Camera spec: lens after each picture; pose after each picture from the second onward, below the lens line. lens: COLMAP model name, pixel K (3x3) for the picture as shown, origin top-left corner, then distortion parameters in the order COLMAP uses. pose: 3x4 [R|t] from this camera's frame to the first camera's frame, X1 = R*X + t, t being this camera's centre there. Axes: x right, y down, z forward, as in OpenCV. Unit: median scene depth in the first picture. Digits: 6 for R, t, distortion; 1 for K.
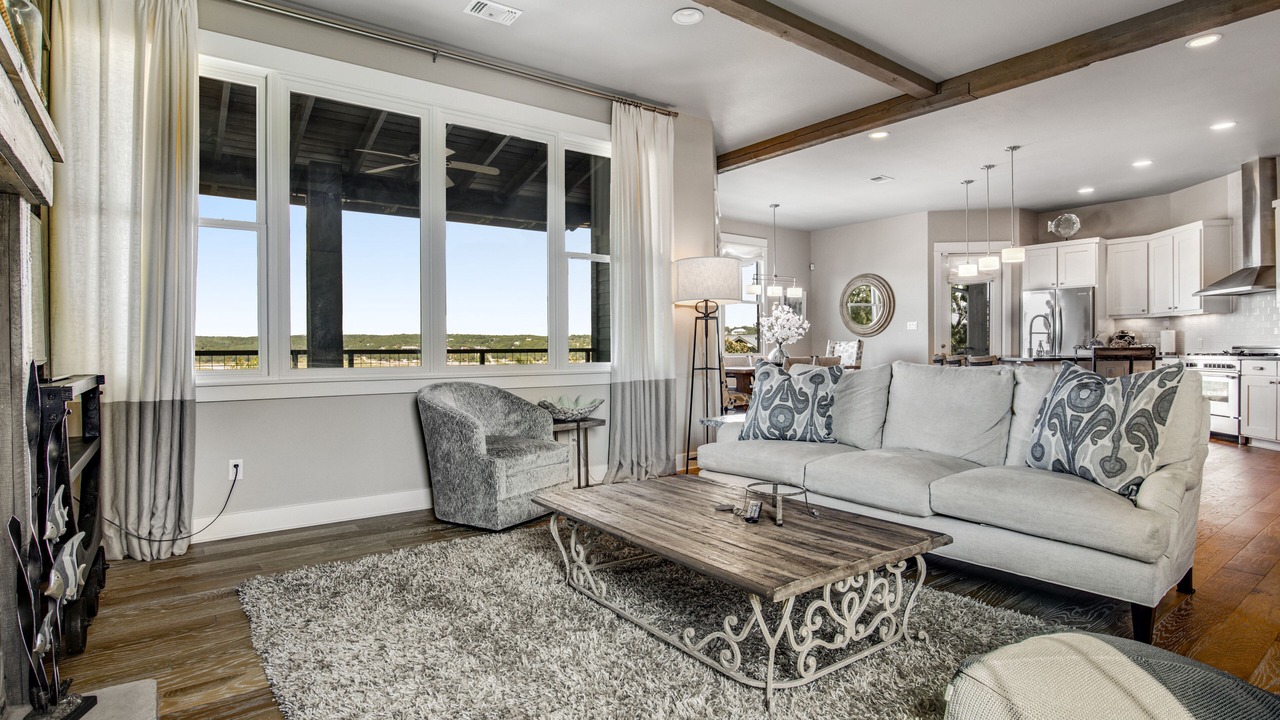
lens RADIAL K [[665.4, 0, 635.0], [0, 665.4, 360.4], [0, 0, 1]] dist [-0.023094, -0.000880]
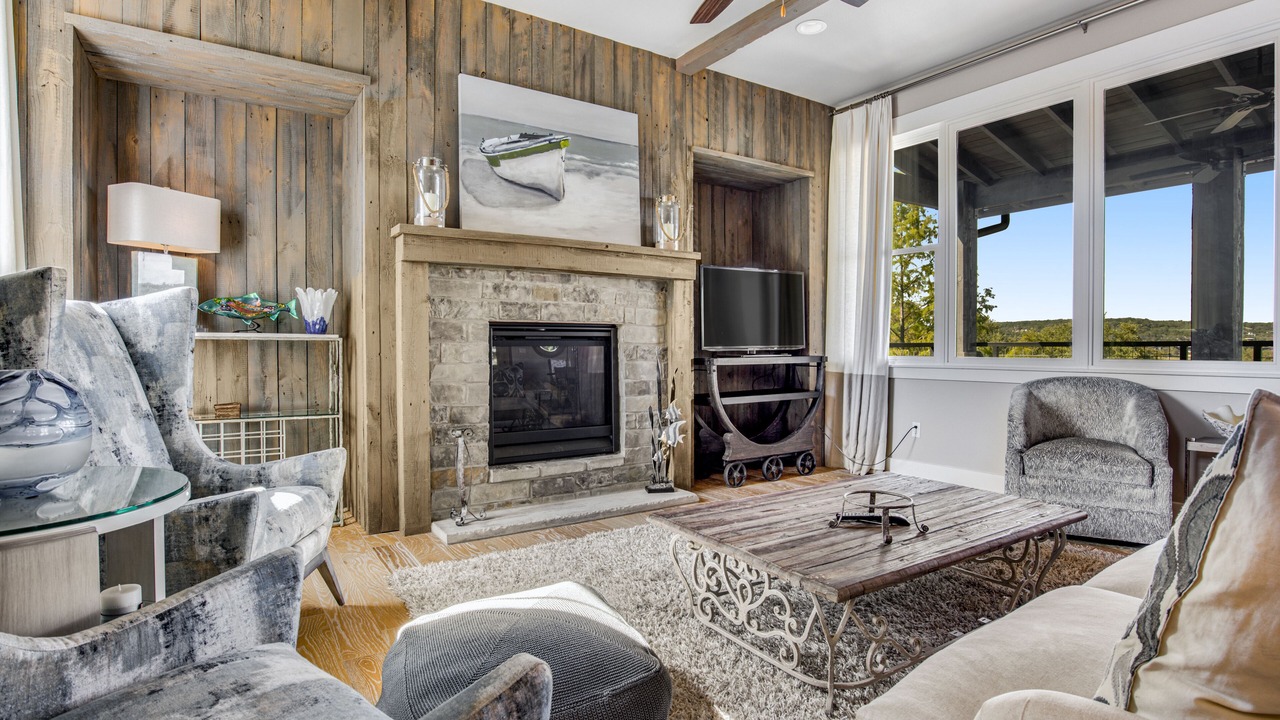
lens RADIAL K [[665.4, 0, 634.9], [0, 665.4, 356.8], [0, 0, 1]] dist [-0.023094, -0.000880]
pose [[-0.087602, 0.023741, -0.995873, 0.732601], [-0.013067, 0.999603, 0.024979, -0.010854], [0.996070, 0.015201, -0.087257, 0.491318]]
